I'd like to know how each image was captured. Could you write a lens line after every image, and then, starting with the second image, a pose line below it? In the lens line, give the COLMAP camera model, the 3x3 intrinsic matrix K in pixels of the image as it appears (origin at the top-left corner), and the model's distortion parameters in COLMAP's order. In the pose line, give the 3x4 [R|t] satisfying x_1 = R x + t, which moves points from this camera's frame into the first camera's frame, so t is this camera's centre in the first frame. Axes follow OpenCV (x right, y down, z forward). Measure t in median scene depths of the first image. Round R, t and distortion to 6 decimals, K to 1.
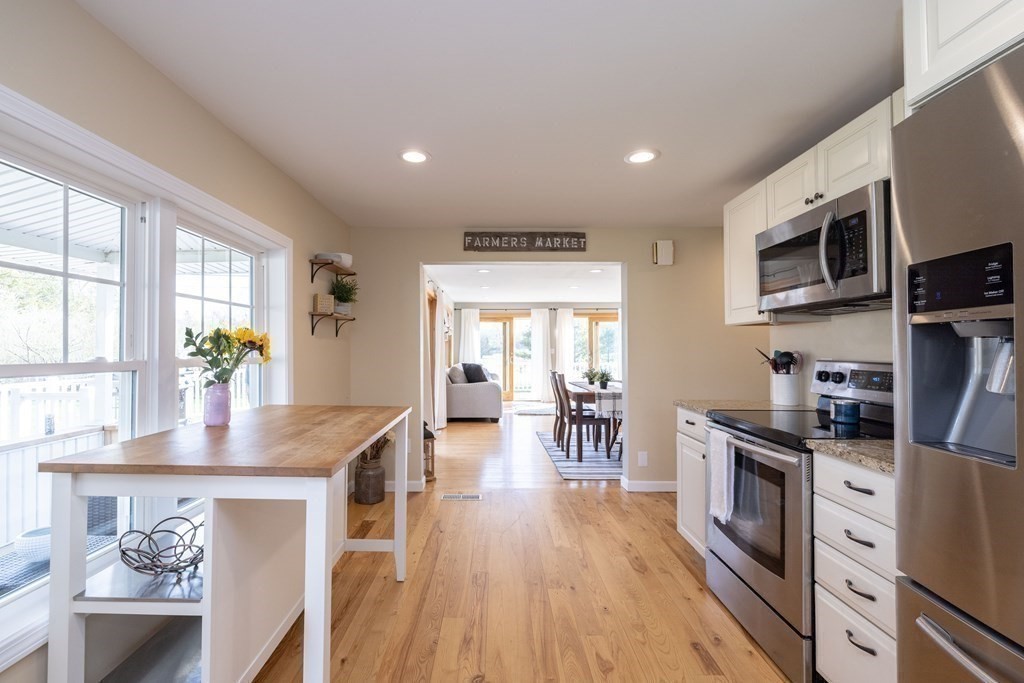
lens RADIAL K [[450.2, 0, 481.1], [0, 450.2, 343.7], [0, 0, 1]] dist [0.000135, -0.000092]
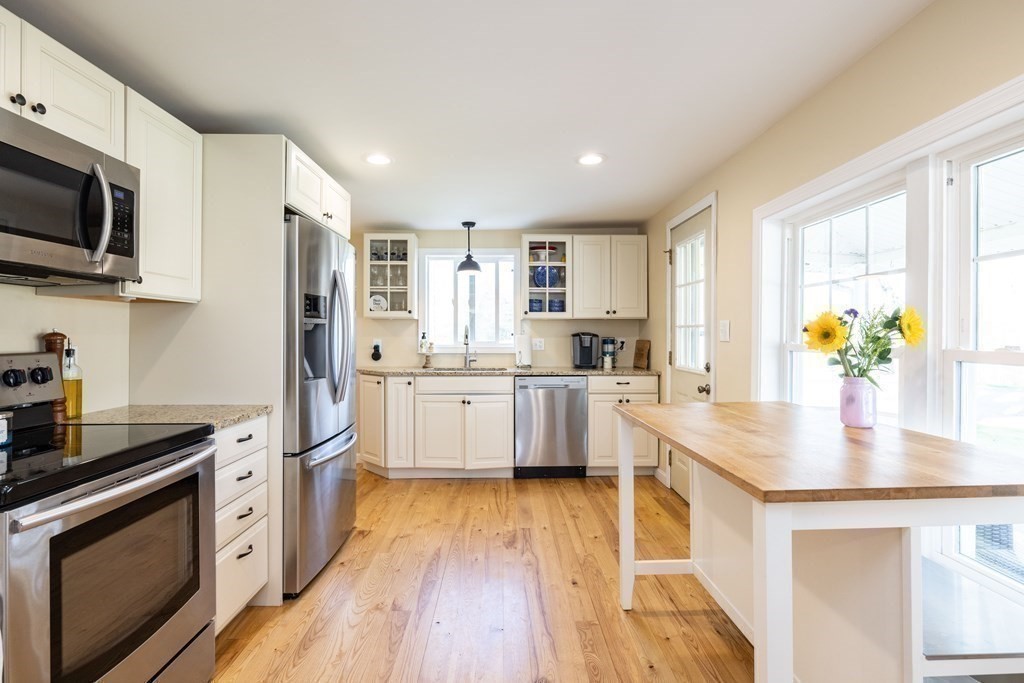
lens RADIAL K [[493.1, 0, 521.4], [0, 493.1, 330.6], [0, 0, 1]] dist [-0.003080, -0.000392]
pose [[-0.997808, -0.001410, -0.066161, 0.053830], [-0.000156, 0.999820, -0.018964, 0.012290], [0.066175, -0.018912, -0.997629, 1.232469]]
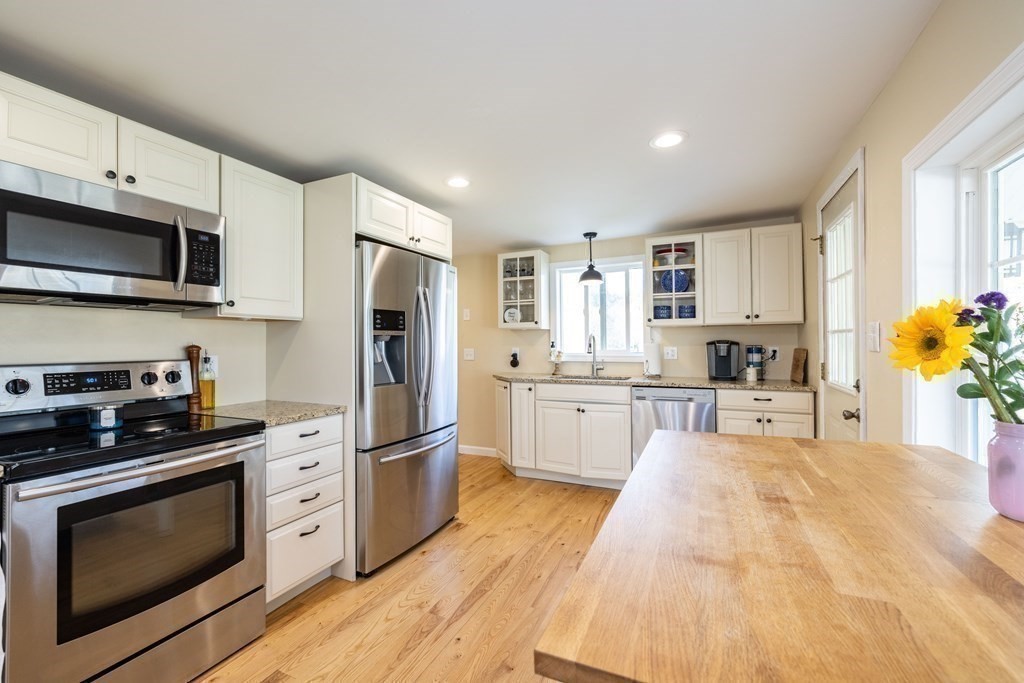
lens RADIAL K [[432.6, 0, 516.1], [0, 432.6, 336.1], [0, 0, 1]] dist [0.000284, 0.000176]
pose [[-0.920682, 0.012522, 0.390114, -0.209795], [0.002246, 0.999639, -0.026786, 0.008535], [-0.390308, -0.023785, -0.920377, 1.035547]]
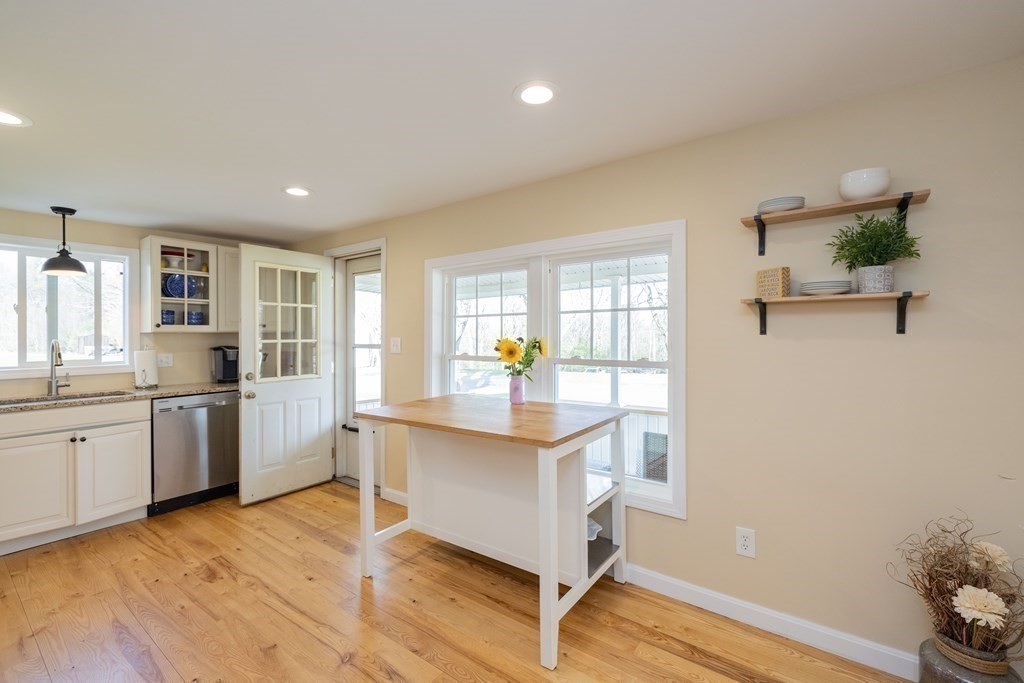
lens RADIAL K [[432.6, 0, 518.8], [0, 432.6, 332.8], [0, 0, 1]] dist [0.000284, 0.000176]
pose [[-0.560618, -0.001007, -0.828074, 0.379453], [0.016686, 0.999782, -0.012512, -0.022790], [0.827906, -0.020832, -0.560479, 1.183845]]
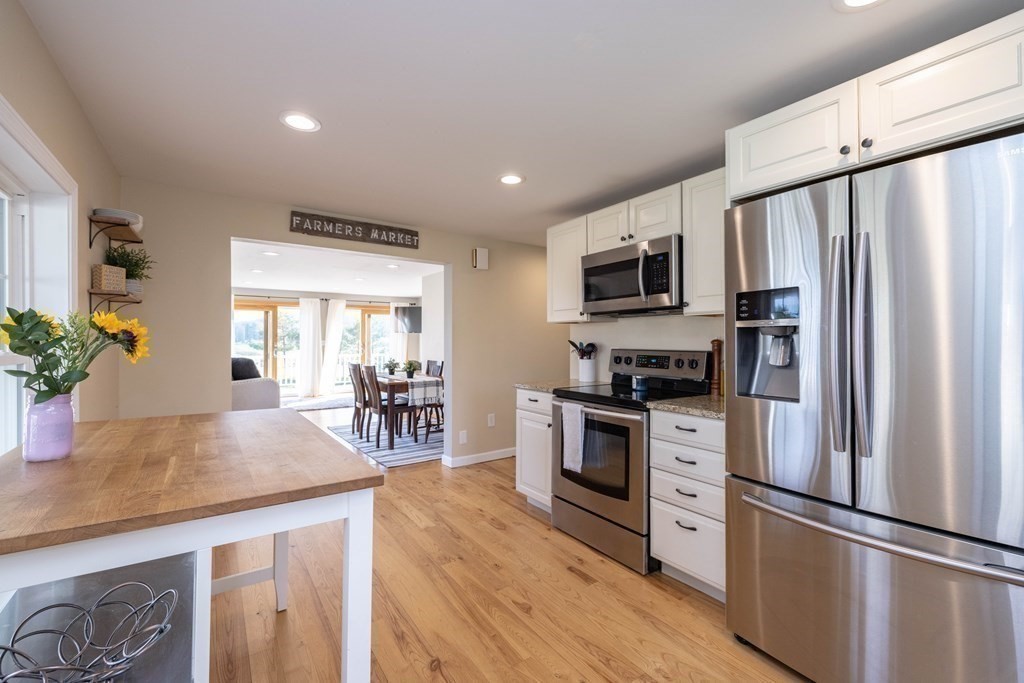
lens RADIAL K [[432.6, 0, 507.2], [0, 432.6, 339.0], [0, 0, 1]] dist [0.000284, 0.000176]
pose [[0.808334, 0.002273, 0.588719, -0.277335], [-0.007069, 0.999958, 0.005846, -0.000631], [-0.588681, -0.008887, 0.808316, 0.068714]]
